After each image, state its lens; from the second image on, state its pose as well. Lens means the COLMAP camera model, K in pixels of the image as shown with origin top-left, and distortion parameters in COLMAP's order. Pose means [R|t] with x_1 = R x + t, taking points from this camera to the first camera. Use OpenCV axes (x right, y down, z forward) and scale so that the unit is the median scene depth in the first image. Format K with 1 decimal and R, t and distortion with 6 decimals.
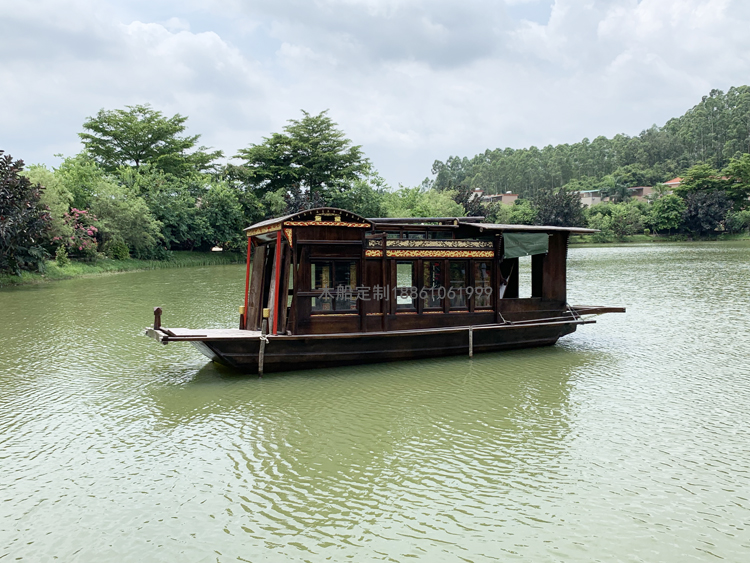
lens RADIAL K [[746.4, 0, 372.8], [0, 746.4, 279.6], [0, 0, 1]] dist [0.006824, -0.012121]
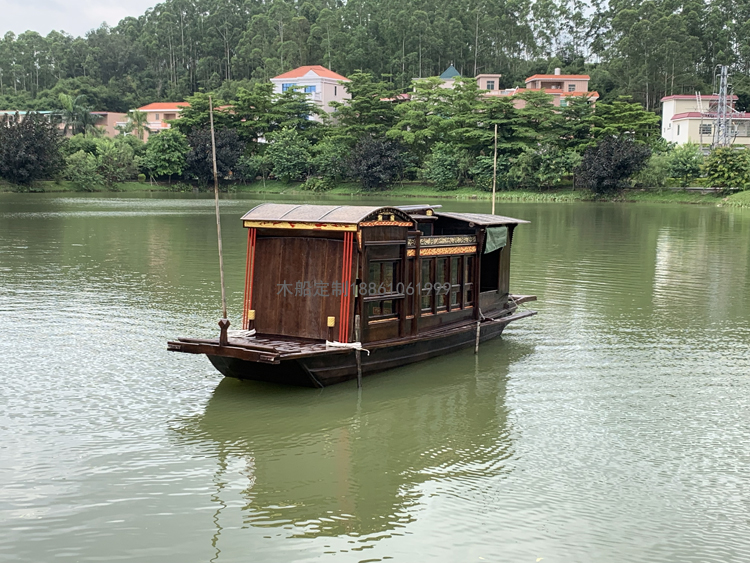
lens RADIAL K [[1066.4, 0, 375.0], [0, 1066.4, 281.5], [0, 0, 1]] dist [0.248792, -0.841628]
pose [[0.804802, -0.028673, 0.592851, -0.590485], [0.003978, 0.999071, 0.042920, -0.039993], [-0.593531, -0.032183, 0.804168, -0.052755]]
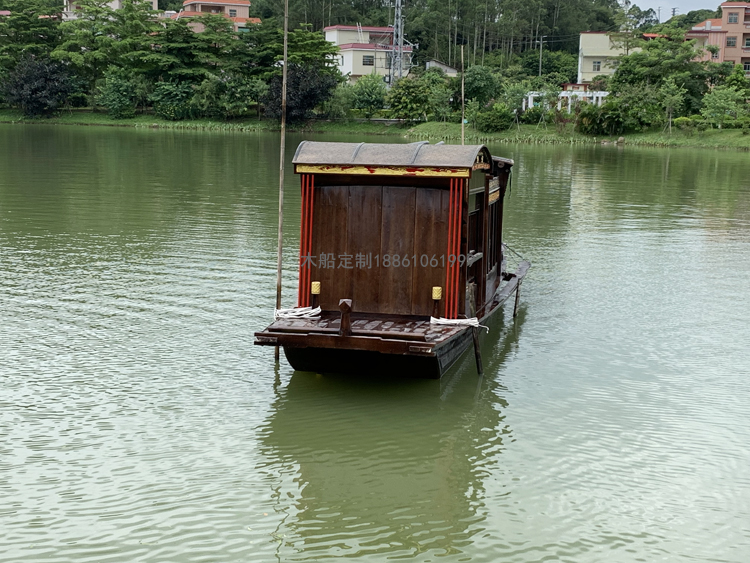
lens RADIAL K [[1066.4, 0, 375.0], [0, 1066.4, 281.5], [0, 0, 1]] dist [0.248792, -0.841628]
pose [[0.560443, -0.101355, 0.821968, -0.691188], [0.016463, 0.993651, 0.111300, -0.054716], [-0.828029, -0.048845, 0.558553, 0.323252]]
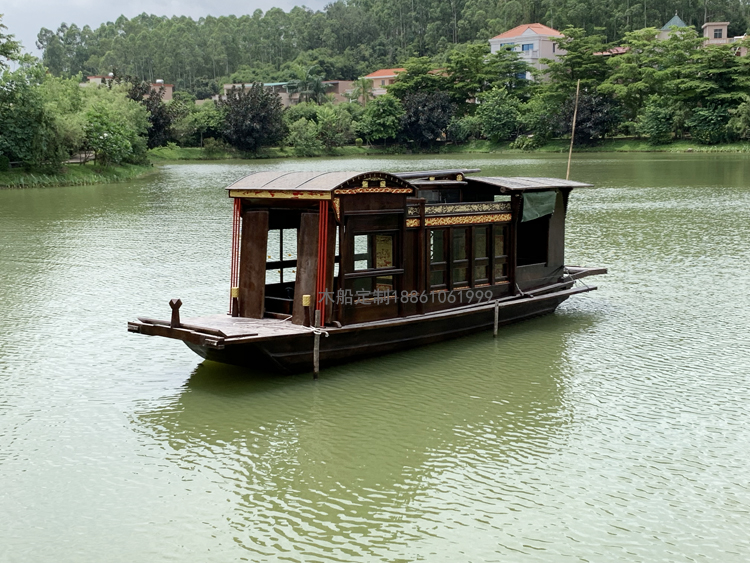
lens RADIAL K [[1016.2, 0, 363.3], [0, 1016.2, 284.3], [0, 0, 1]] dist [0.217234, -0.649277]
pose [[0.921876, -0.049363, 0.384327, -0.347904], [0.017535, 0.996151, 0.085885, -0.046018], [-0.387087, -0.072436, 0.919193, -0.033880]]
